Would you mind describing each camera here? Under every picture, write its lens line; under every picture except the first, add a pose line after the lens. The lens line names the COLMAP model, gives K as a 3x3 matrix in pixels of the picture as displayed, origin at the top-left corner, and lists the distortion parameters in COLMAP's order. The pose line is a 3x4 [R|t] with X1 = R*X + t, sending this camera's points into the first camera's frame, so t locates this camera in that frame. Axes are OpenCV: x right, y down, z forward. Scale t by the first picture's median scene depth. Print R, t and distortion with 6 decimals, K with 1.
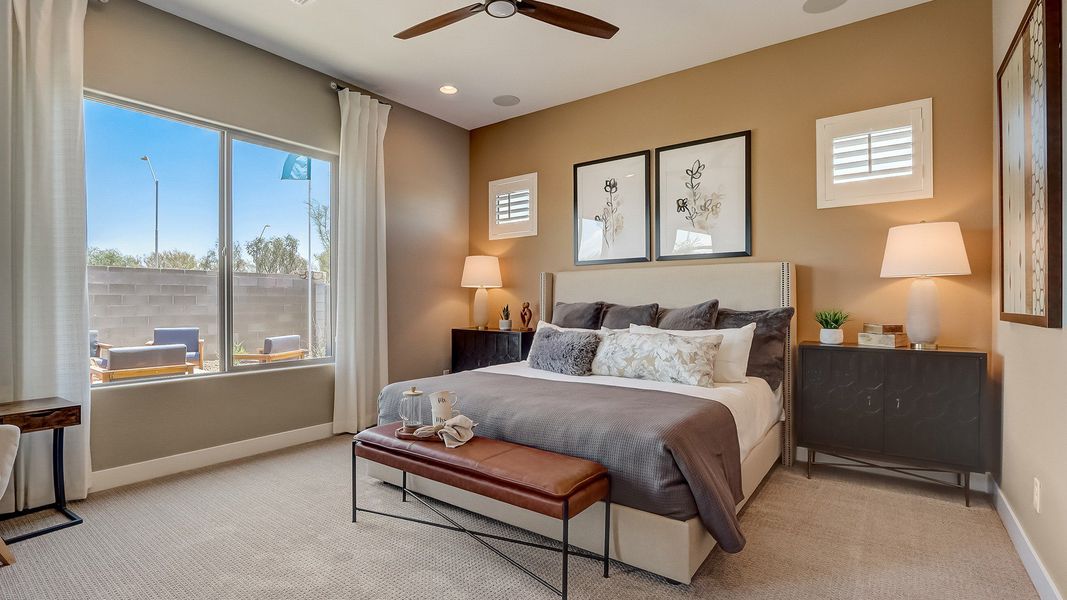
lens RADIAL K [[491.8, 0, 519.5], [0, 491.8, 304.4], [0, 0, 1]] dist [-0.016601, 0.000999]
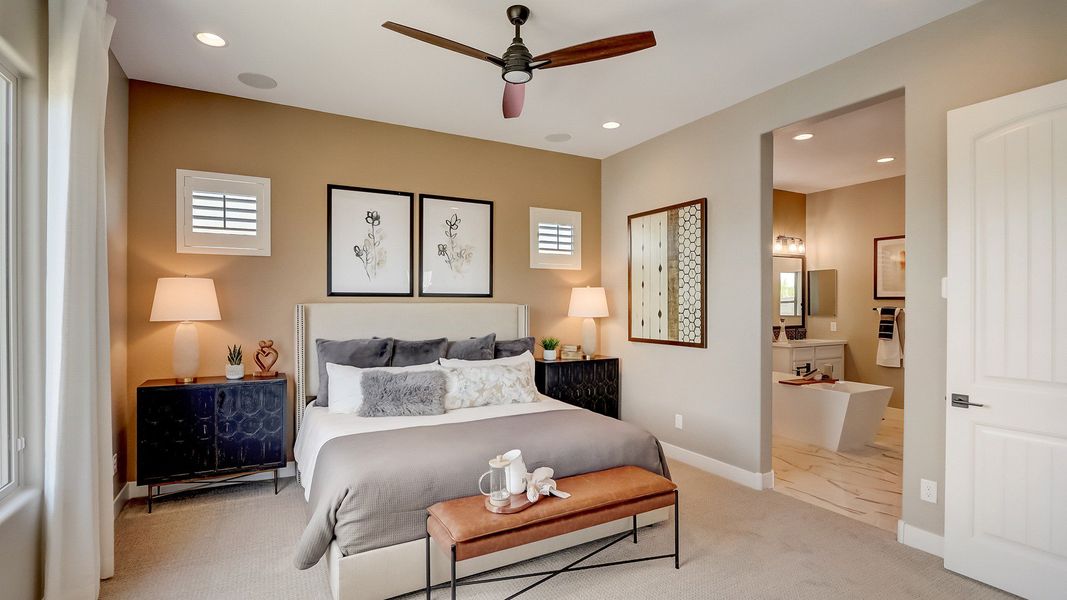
lens RADIAL K [[491.8, 0, 519.5], [0, 491.8, 304.4], [0, 0, 1]] dist [-0.016601, 0.000999]
pose [[0.420998, 0.003080, 0.907056, -0.656583], [0.002048, 0.999988, -0.004346, -0.071228], [-0.907059, 0.003687, 0.420987, 0.361954]]
